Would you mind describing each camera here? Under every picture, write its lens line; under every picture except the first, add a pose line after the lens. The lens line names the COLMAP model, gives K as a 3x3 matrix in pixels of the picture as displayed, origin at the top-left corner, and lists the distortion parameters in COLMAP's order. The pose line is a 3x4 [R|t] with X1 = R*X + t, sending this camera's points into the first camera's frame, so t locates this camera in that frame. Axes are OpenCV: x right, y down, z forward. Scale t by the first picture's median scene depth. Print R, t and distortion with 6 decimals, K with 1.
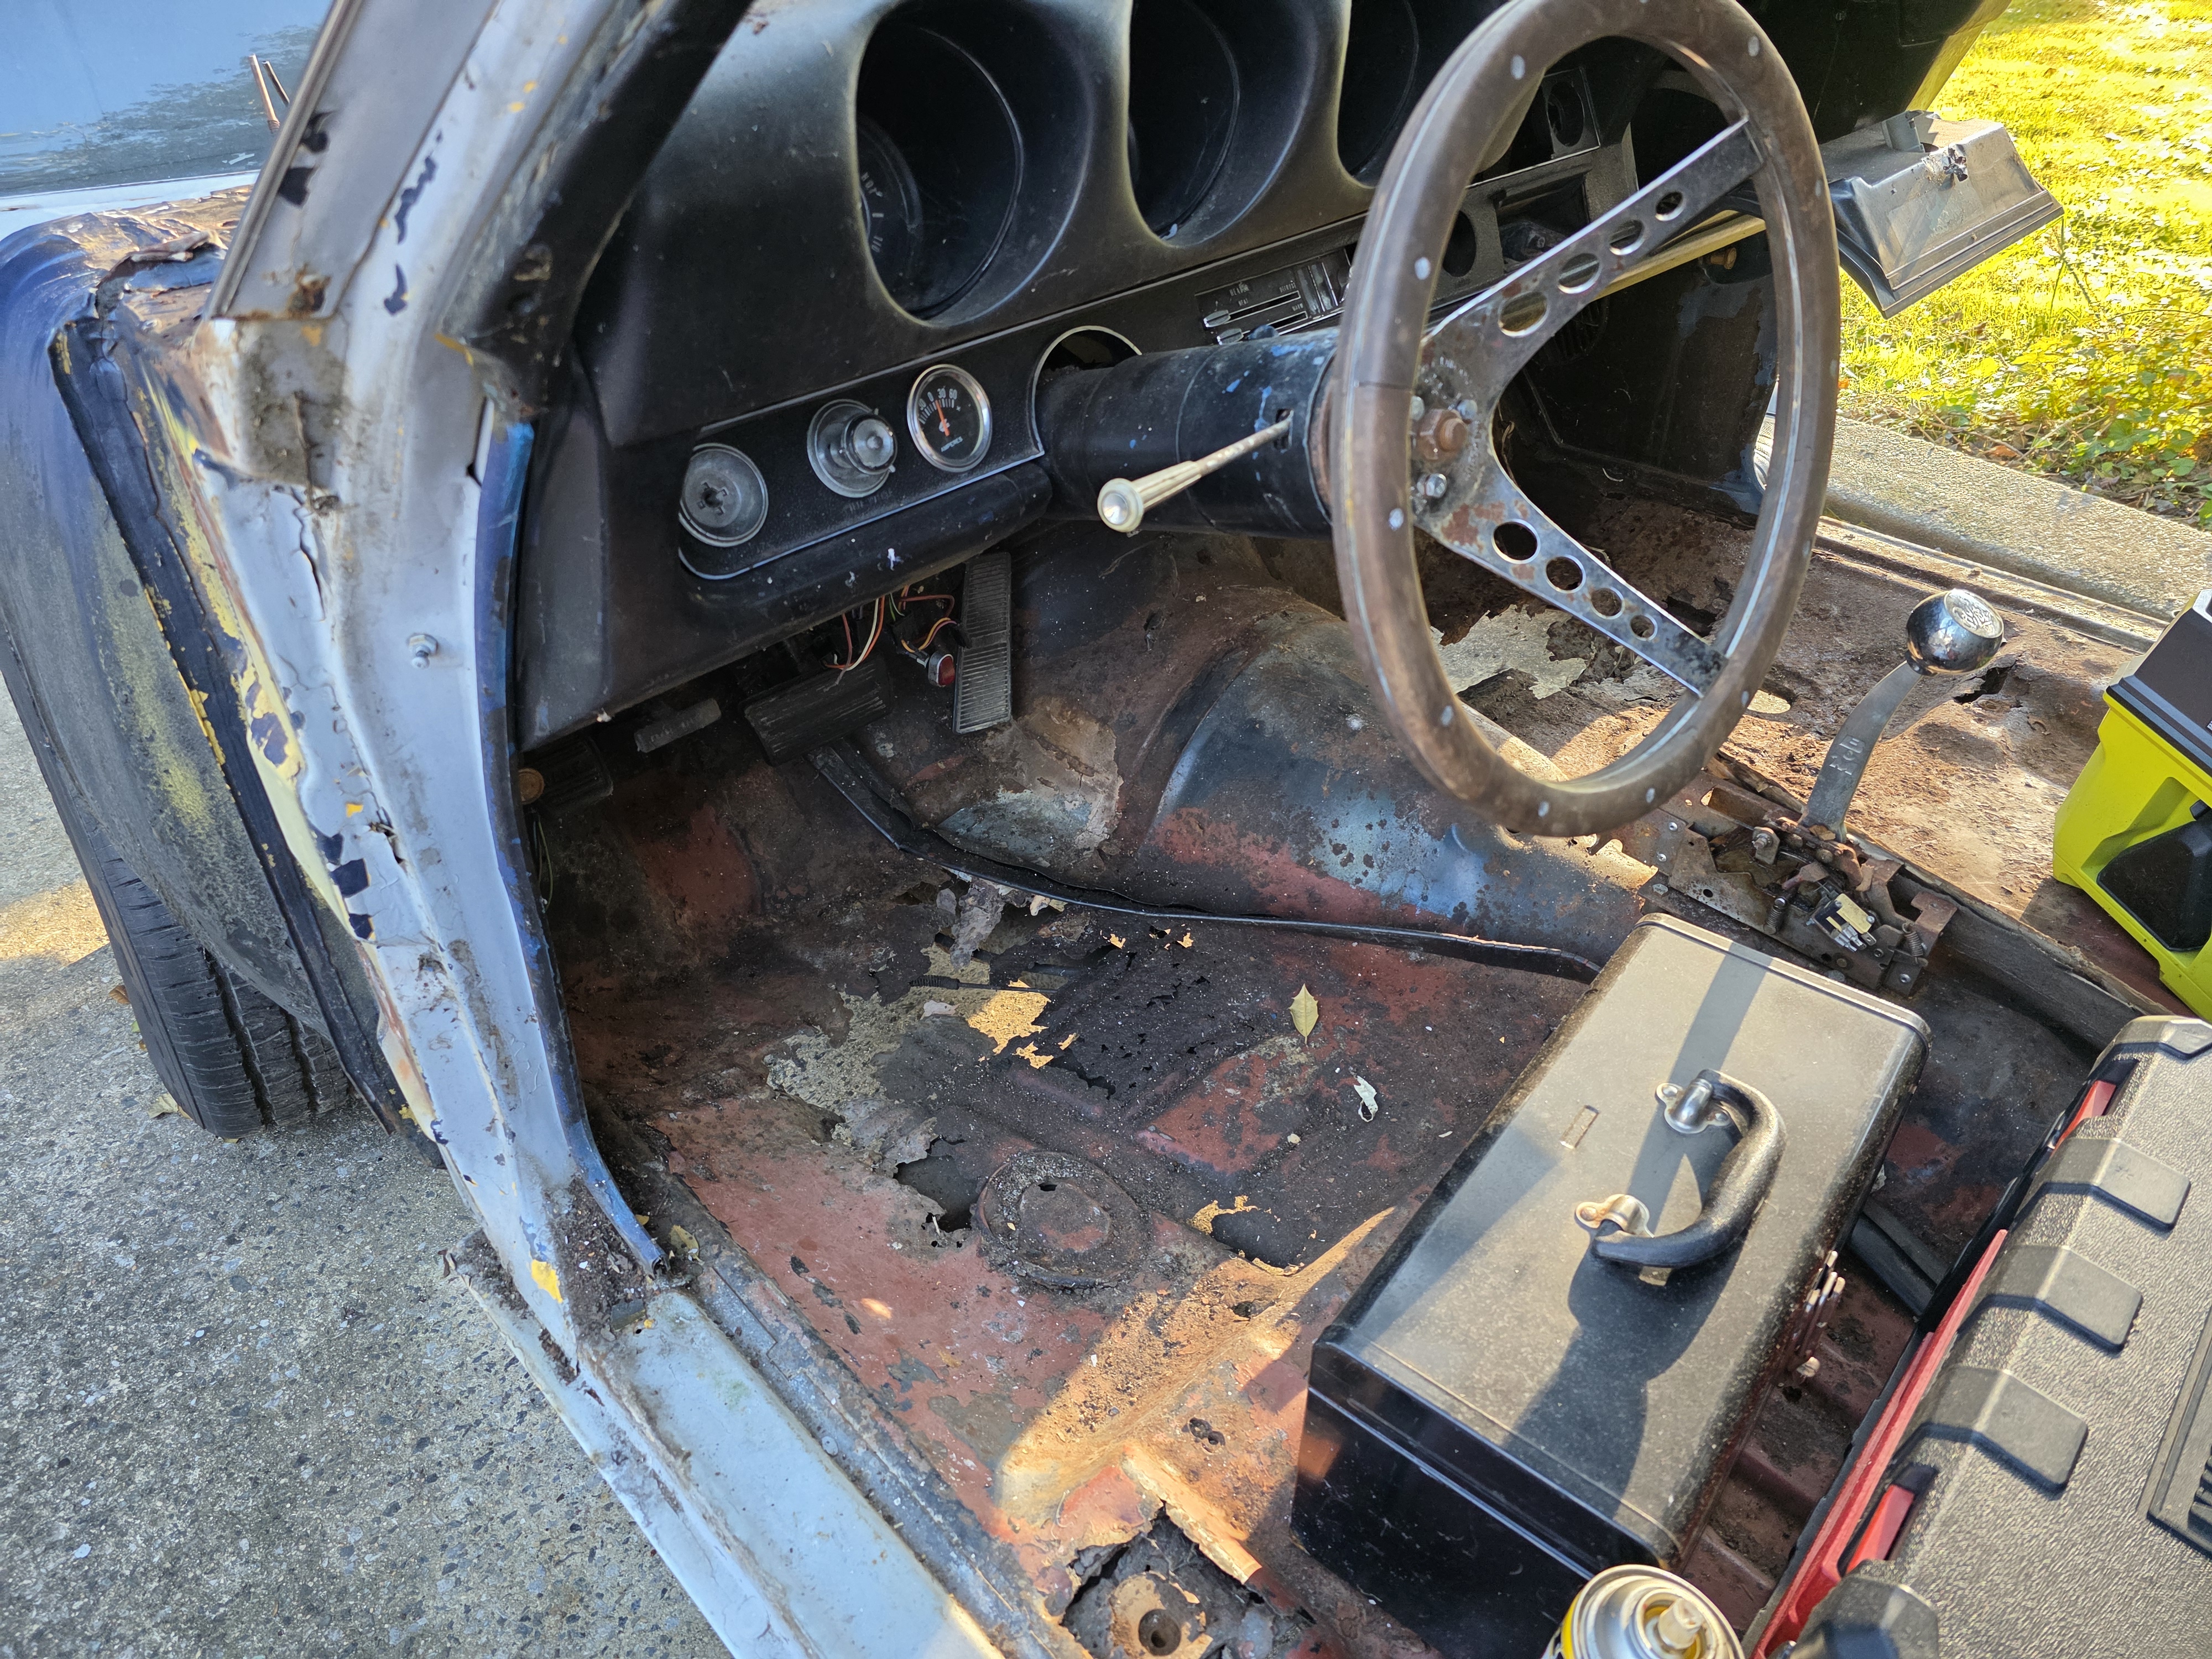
lens RADIAL K [[1373.7, 0, 1106.0], [0, 1373.7, 829.5], [0, 0, 1]] dist [-0.001925, 0.000819]
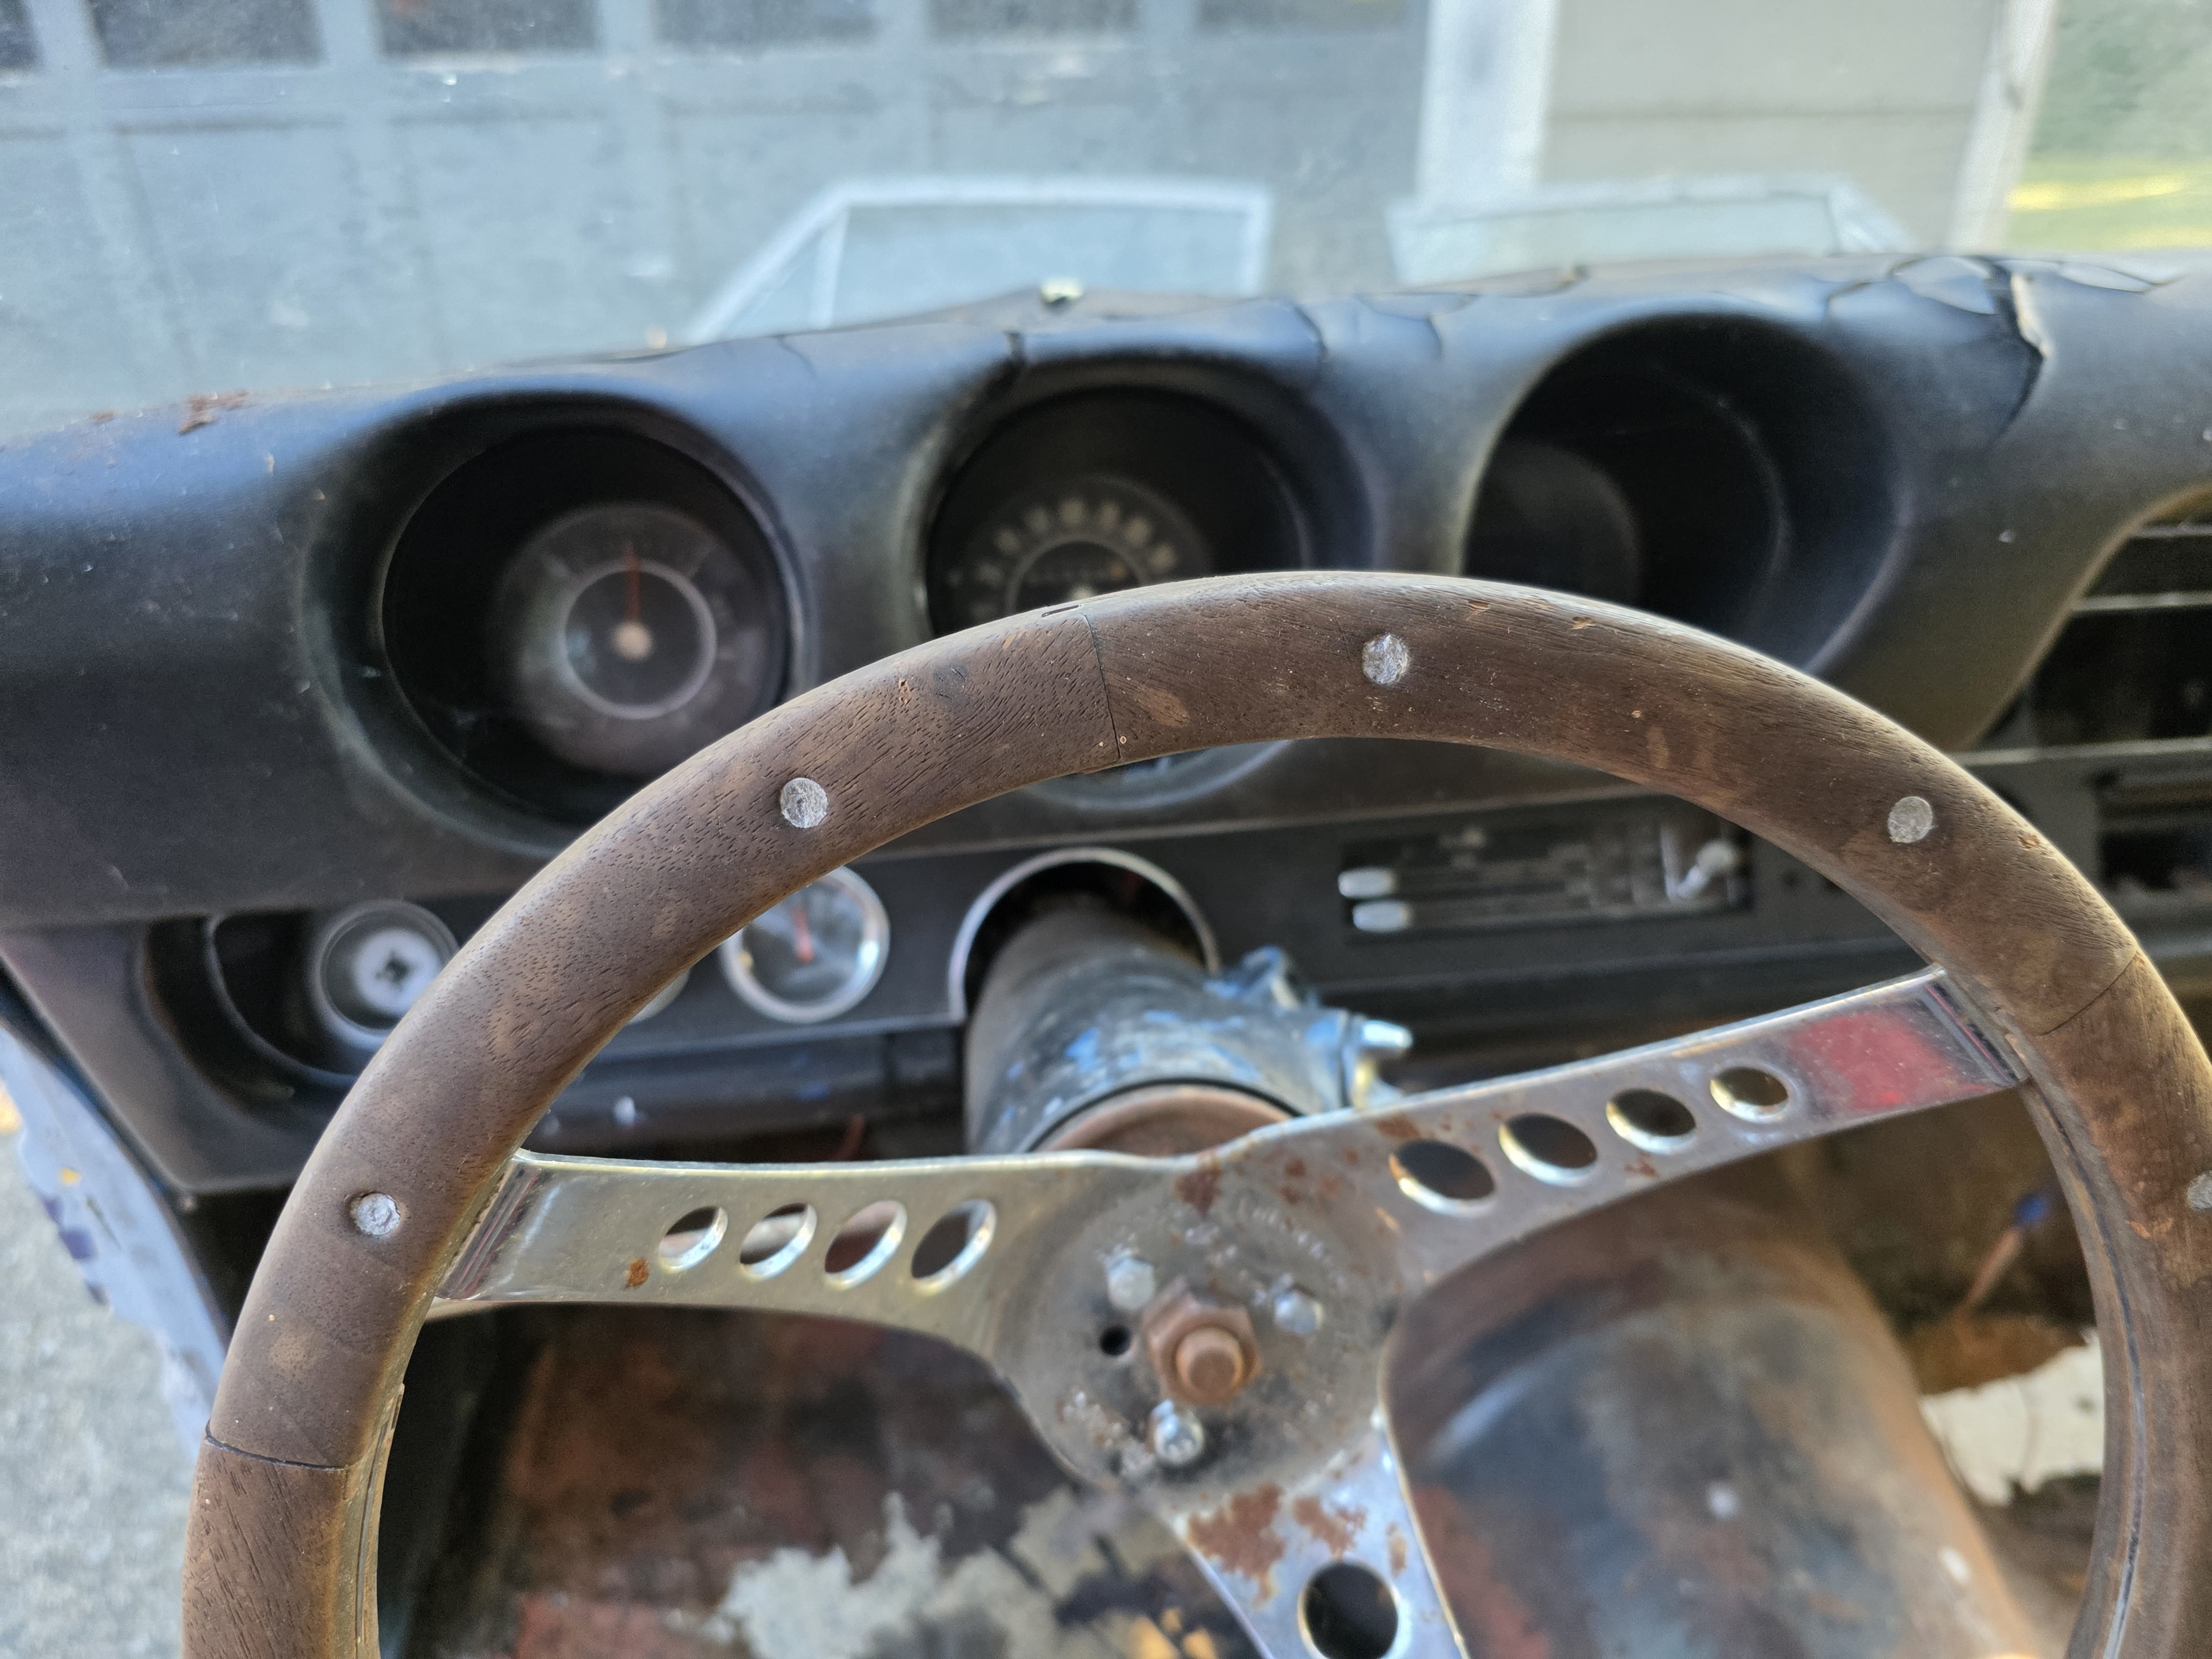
lens RADIAL K [[1506.3, 0, 1106.0], [0, 1506.3, 829.5], [0, 0, 1]] dist [-0.009651, -0.001827]
pose [[0.822282, 0.266747, -0.502691, 0.254507], [-0.357902, 0.929178, -0.092384, -0.233455], [0.442447, 0.255880, 0.859515, 0.291393]]
